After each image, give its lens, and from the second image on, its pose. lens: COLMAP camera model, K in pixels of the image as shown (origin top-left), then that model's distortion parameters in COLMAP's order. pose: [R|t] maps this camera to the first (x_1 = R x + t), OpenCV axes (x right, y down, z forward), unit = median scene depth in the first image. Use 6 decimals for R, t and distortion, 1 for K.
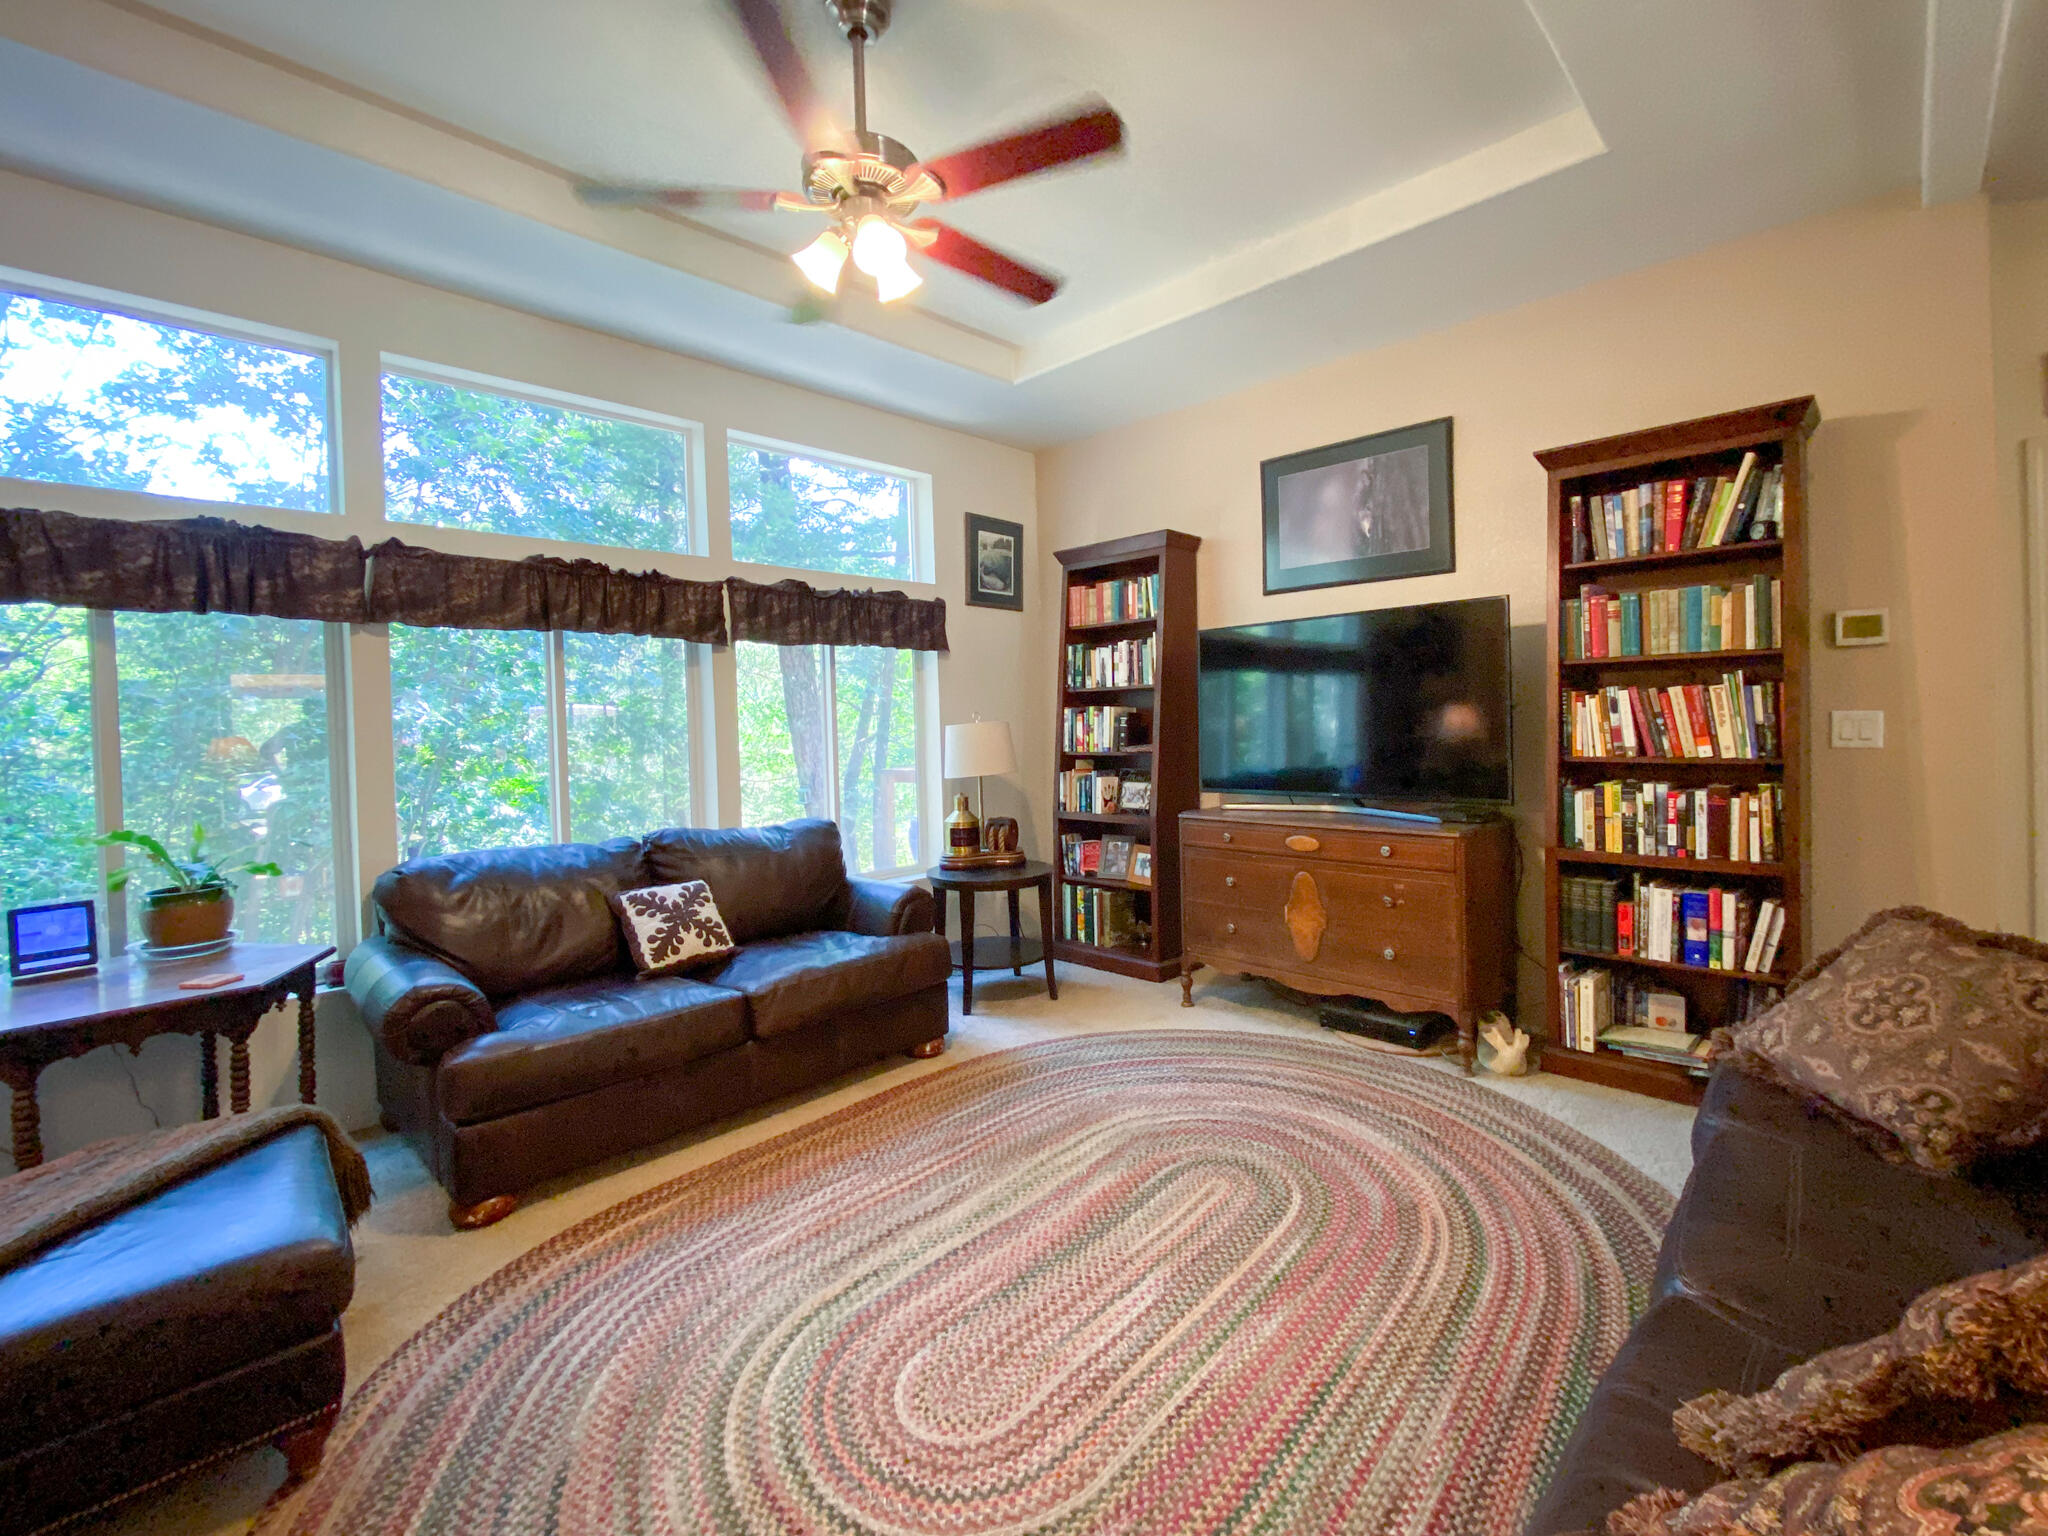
lens RADIAL K [[876.5, 0, 1033.2], [0, 876.5, 730.9], [0, 0, 1]] dist [0.029337, -0.000260]
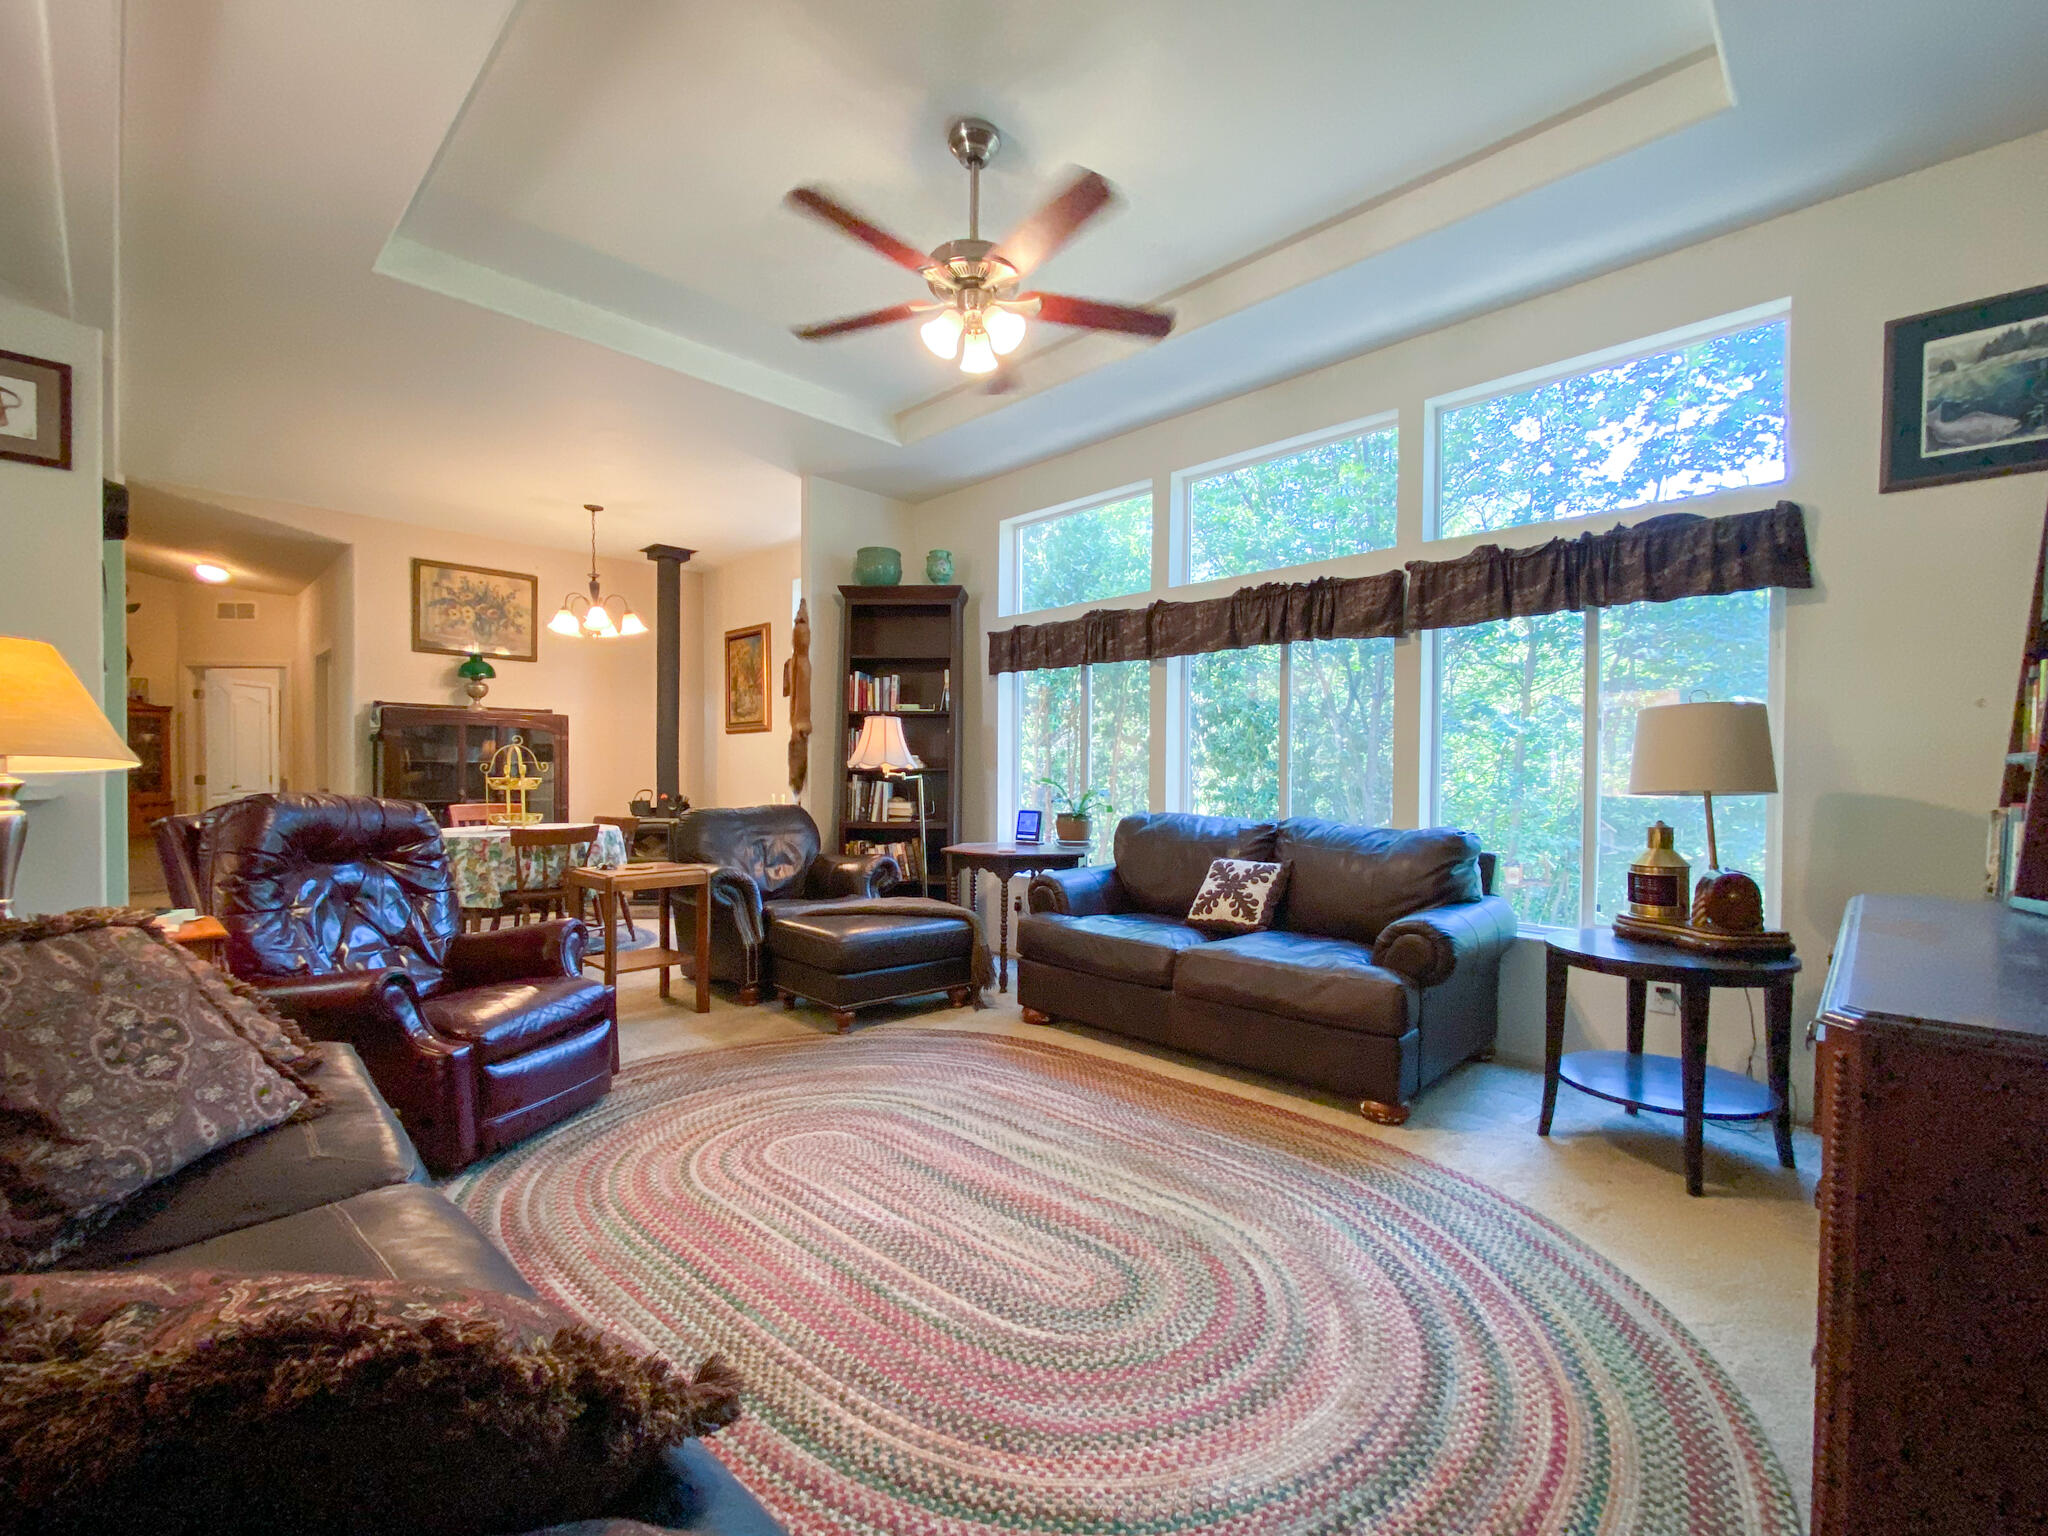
lens RADIAL K [[890.6, 0, 1028.3], [0, 890.6, 789.7], [0, 0, 1]] dist [0.001027, -0.000262]
pose [[0.002009, 0.039212, -0.999229, 0.807433], [-0.023866, 0.998948, 0.039153, 0.050791], [0.999713, 0.023769, 0.002943, 0.793924]]
